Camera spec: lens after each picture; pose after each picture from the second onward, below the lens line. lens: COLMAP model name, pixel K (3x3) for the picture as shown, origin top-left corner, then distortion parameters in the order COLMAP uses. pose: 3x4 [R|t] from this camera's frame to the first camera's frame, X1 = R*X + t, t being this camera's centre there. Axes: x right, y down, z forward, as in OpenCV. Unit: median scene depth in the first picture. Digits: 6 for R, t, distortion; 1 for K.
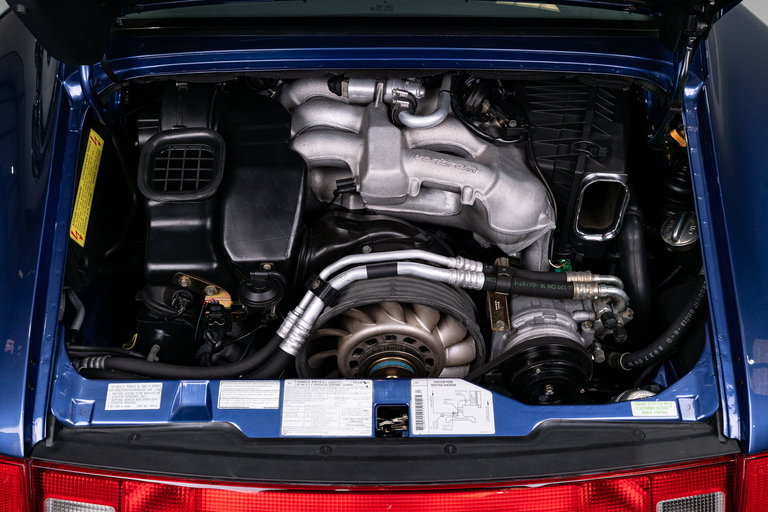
lens RADIAL K [[866.1, 0, 384.0], [0, 866.1, 256.0], [0, 0, 1]] dist [0.001680, 0.004620]
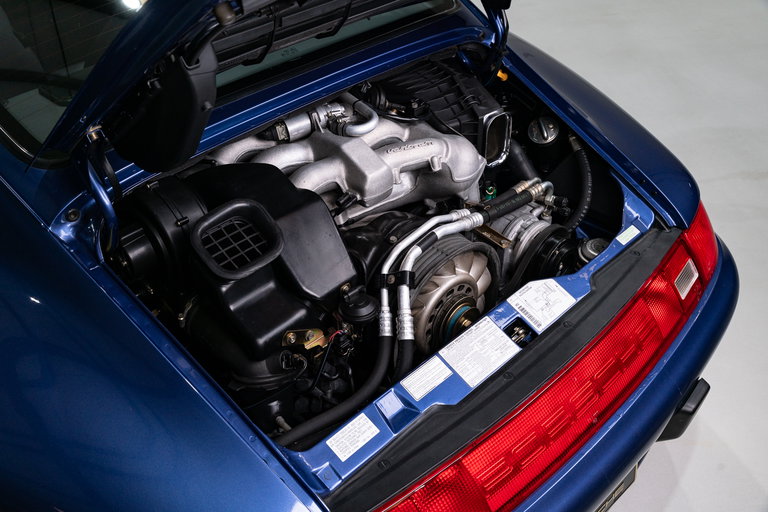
lens RADIAL K [[866.1, 0, 384.0], [0, 866.1, 256.0], [0, 0, 1]] dist [0.001680, 0.004620]
pose [[0.677166, -0.423098, 0.602025, -0.759381], [0.473160, 0.876953, 0.084099, -0.094078], [-0.563530, 0.227905, 0.794036, 0.096369]]
